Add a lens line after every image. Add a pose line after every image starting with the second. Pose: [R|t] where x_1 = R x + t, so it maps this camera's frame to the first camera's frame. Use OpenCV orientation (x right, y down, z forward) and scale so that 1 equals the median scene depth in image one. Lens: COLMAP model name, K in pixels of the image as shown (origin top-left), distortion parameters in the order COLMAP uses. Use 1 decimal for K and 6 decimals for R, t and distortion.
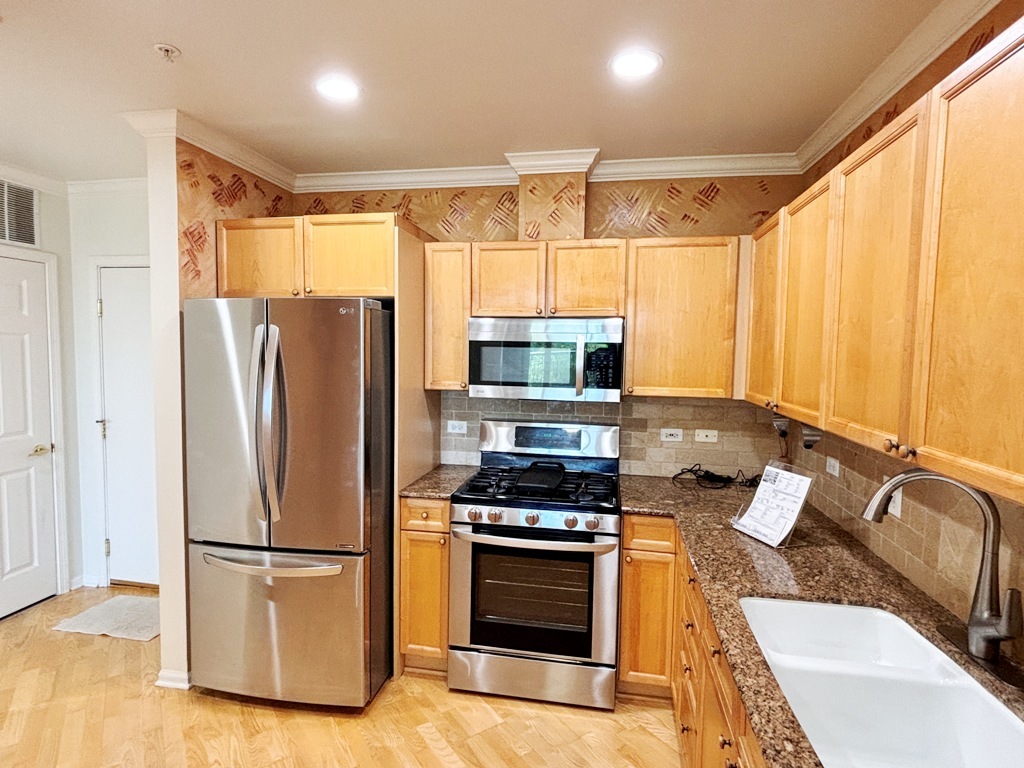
lens RADIAL K [[542.2, 0, 512.8], [0, 542.2, 378.3], [0, 0, 1]] dist [0.000516, -0.000504]
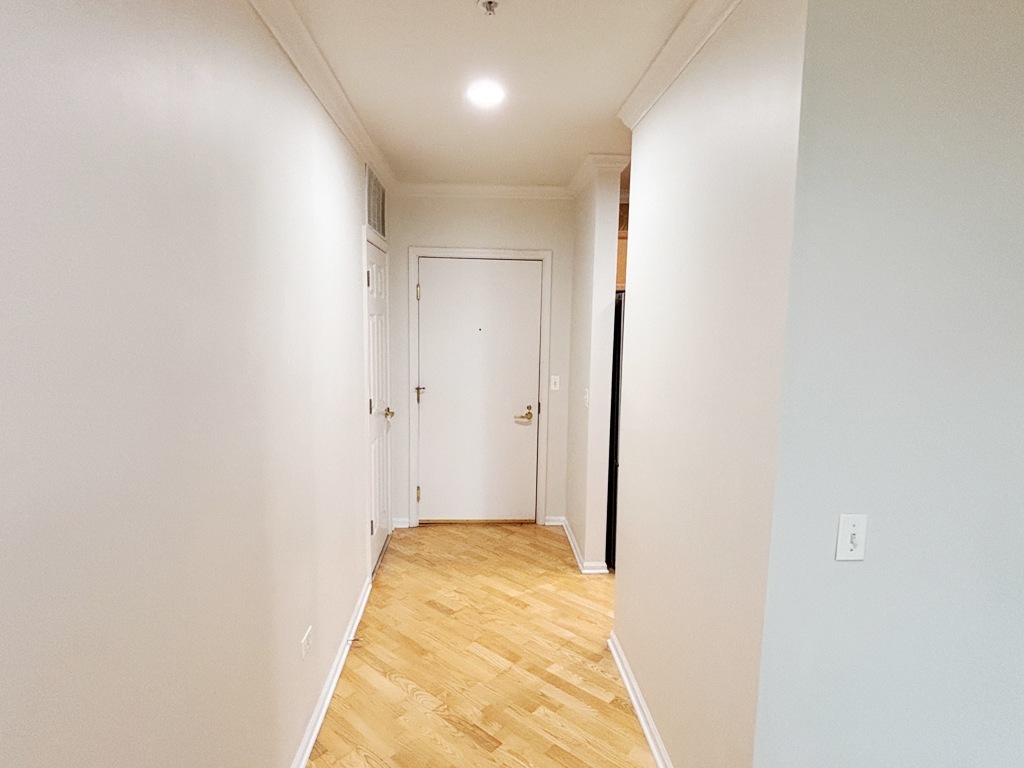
lens RADIAL K [[550.4, 0, 499.7], [0, 550.4, 382.9], [0, 0, 1]] dist [0.052304, -0.000351]
pose [[0.974506, -0.027083, 0.222723, -1.094434], [0.013394, 0.997940, 0.062747, -0.006946], [-0.223963, -0.058164, 0.972860, -0.272568]]
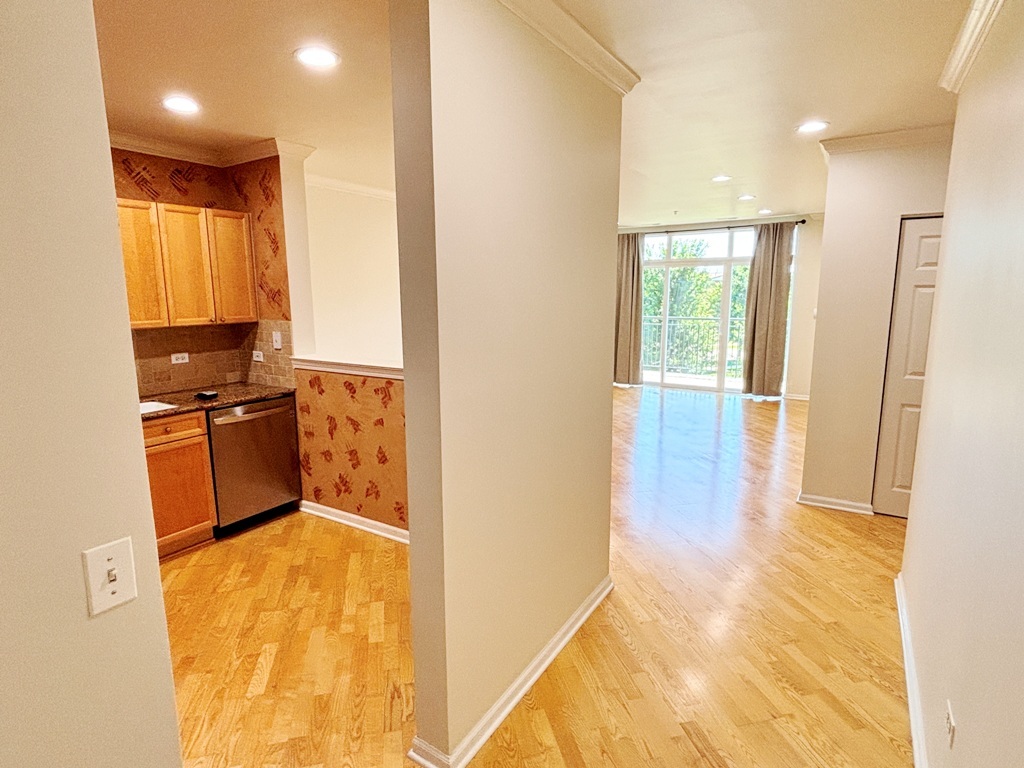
lens RADIAL K [[538.9, 0, 508.8], [0, 538.9, 380.8], [0, 0, 1]] dist [0.000255, -0.000353]
pose [[-0.924480, -0.070375, 0.374678, -0.956066], [0.017878, 0.973729, 0.227007, -0.074930], [-0.380811, 0.216562, -0.898935, 1.120982]]
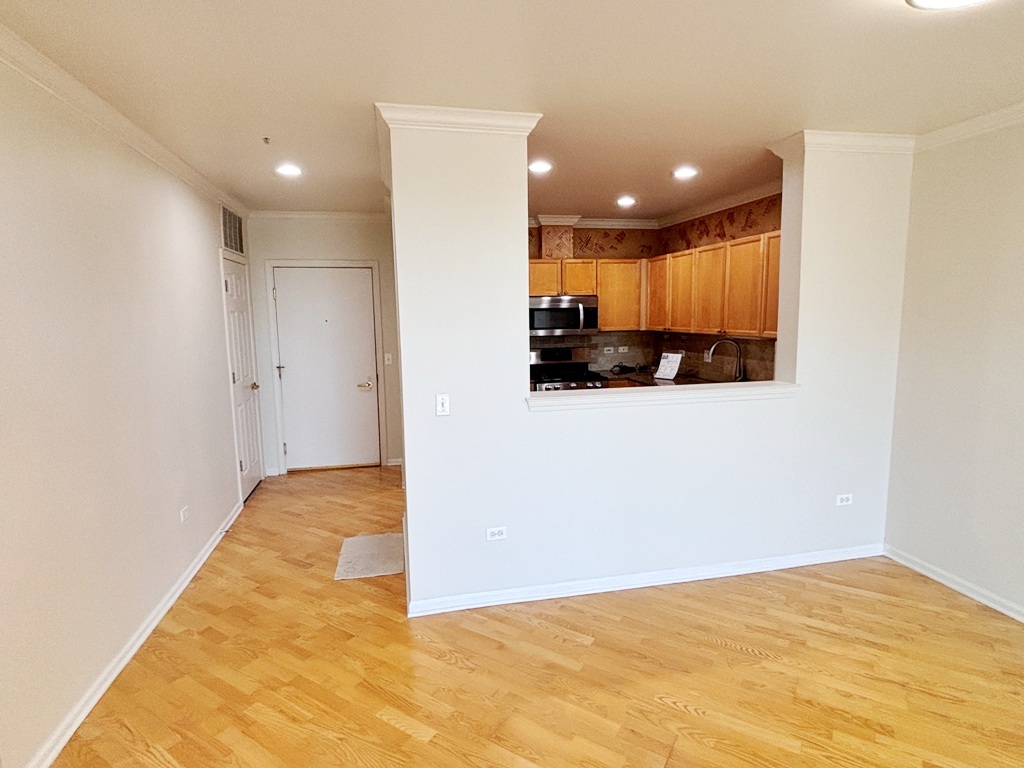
lens RADIAL K [[538.9, 0, 508.8], [0, 538.9, 380.8], [0, 0, 1]] dist [0.000255, -0.000353]
pose [[0.920498, -0.078686, 0.382742, -0.958898], [0.053321, 0.995646, 0.076453, 0.044567], [-0.387091, -0.049966, 0.920687, -0.866500]]
